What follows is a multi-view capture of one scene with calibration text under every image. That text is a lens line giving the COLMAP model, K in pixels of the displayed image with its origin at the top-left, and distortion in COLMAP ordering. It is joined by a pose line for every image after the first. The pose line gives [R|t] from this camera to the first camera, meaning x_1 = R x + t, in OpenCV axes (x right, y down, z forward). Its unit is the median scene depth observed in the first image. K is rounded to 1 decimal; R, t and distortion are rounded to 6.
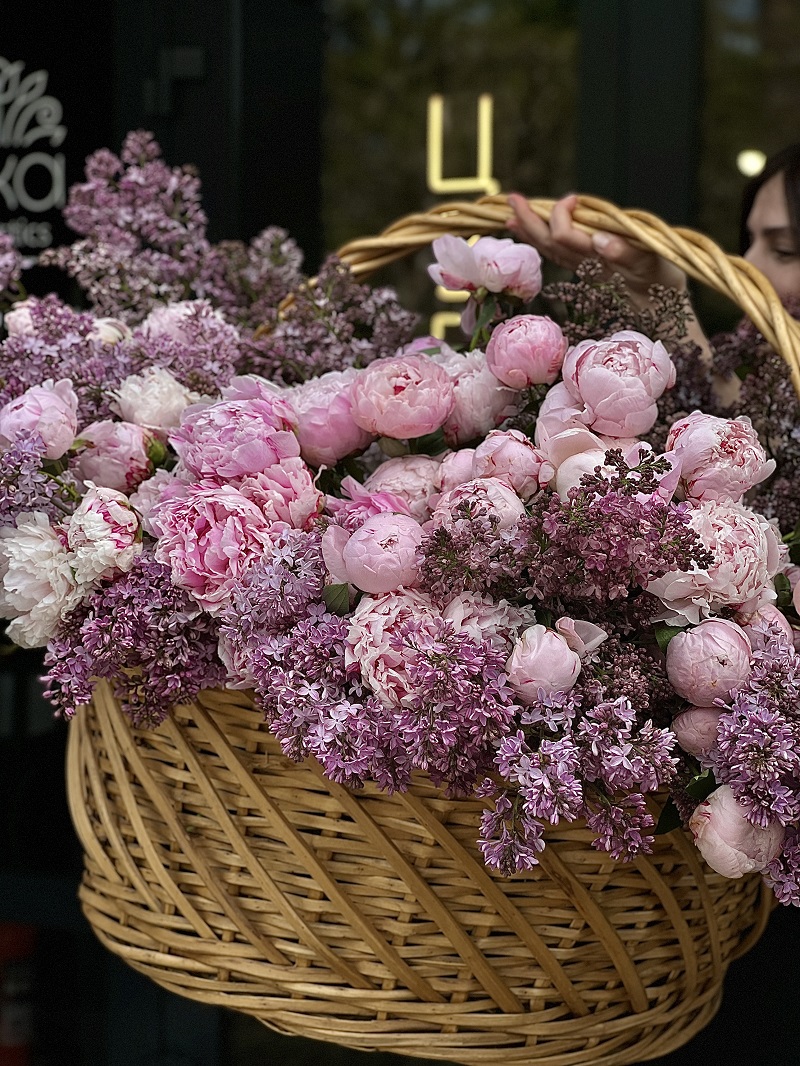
lens RADIAL K [[2382.4, 0, 400.0], [0, 2382.4, 533.0], [0, 0, 1]] dist [0.361143, -0.075034]
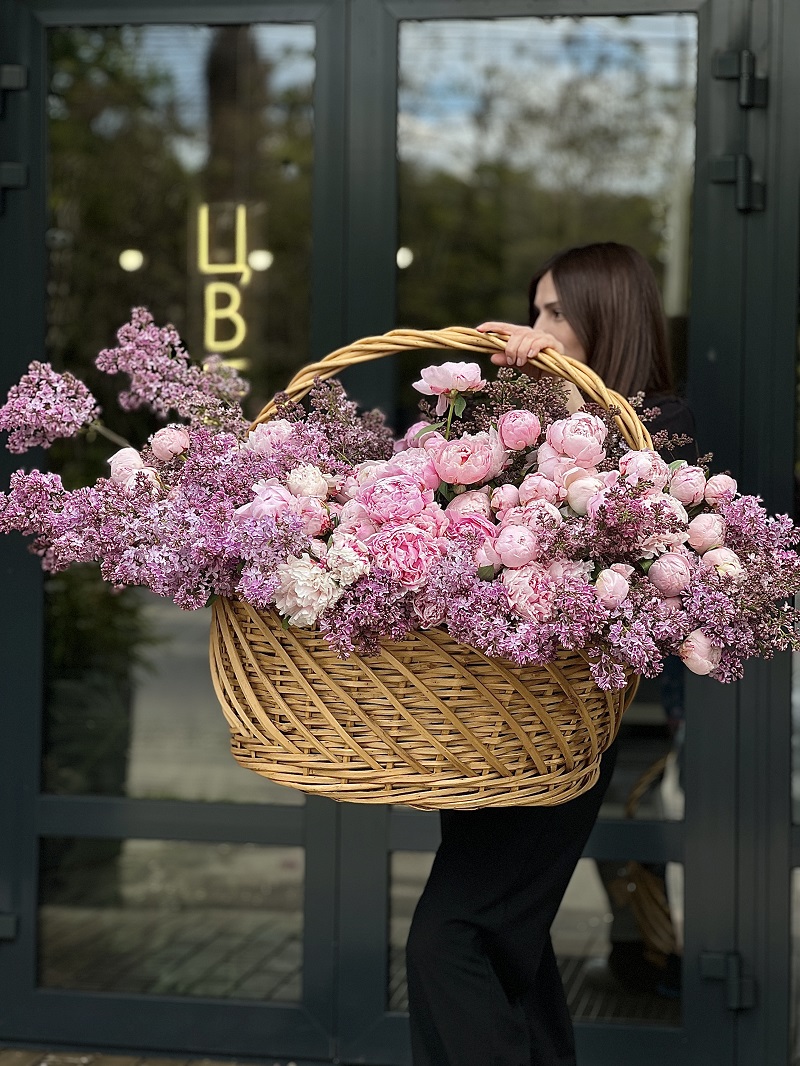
lens RADIAL K [[2382.4, 0, 400.0], [0, 2382.4, 533.0], [0, 0, 1]] dist [0.361143, -0.075034]
pose [[0.908869, -0.149082, 0.389527, -0.790821], [0.133679, 0.988789, 0.066527, -0.134490], [-0.395078, -0.008393, 0.918609, -0.709231]]
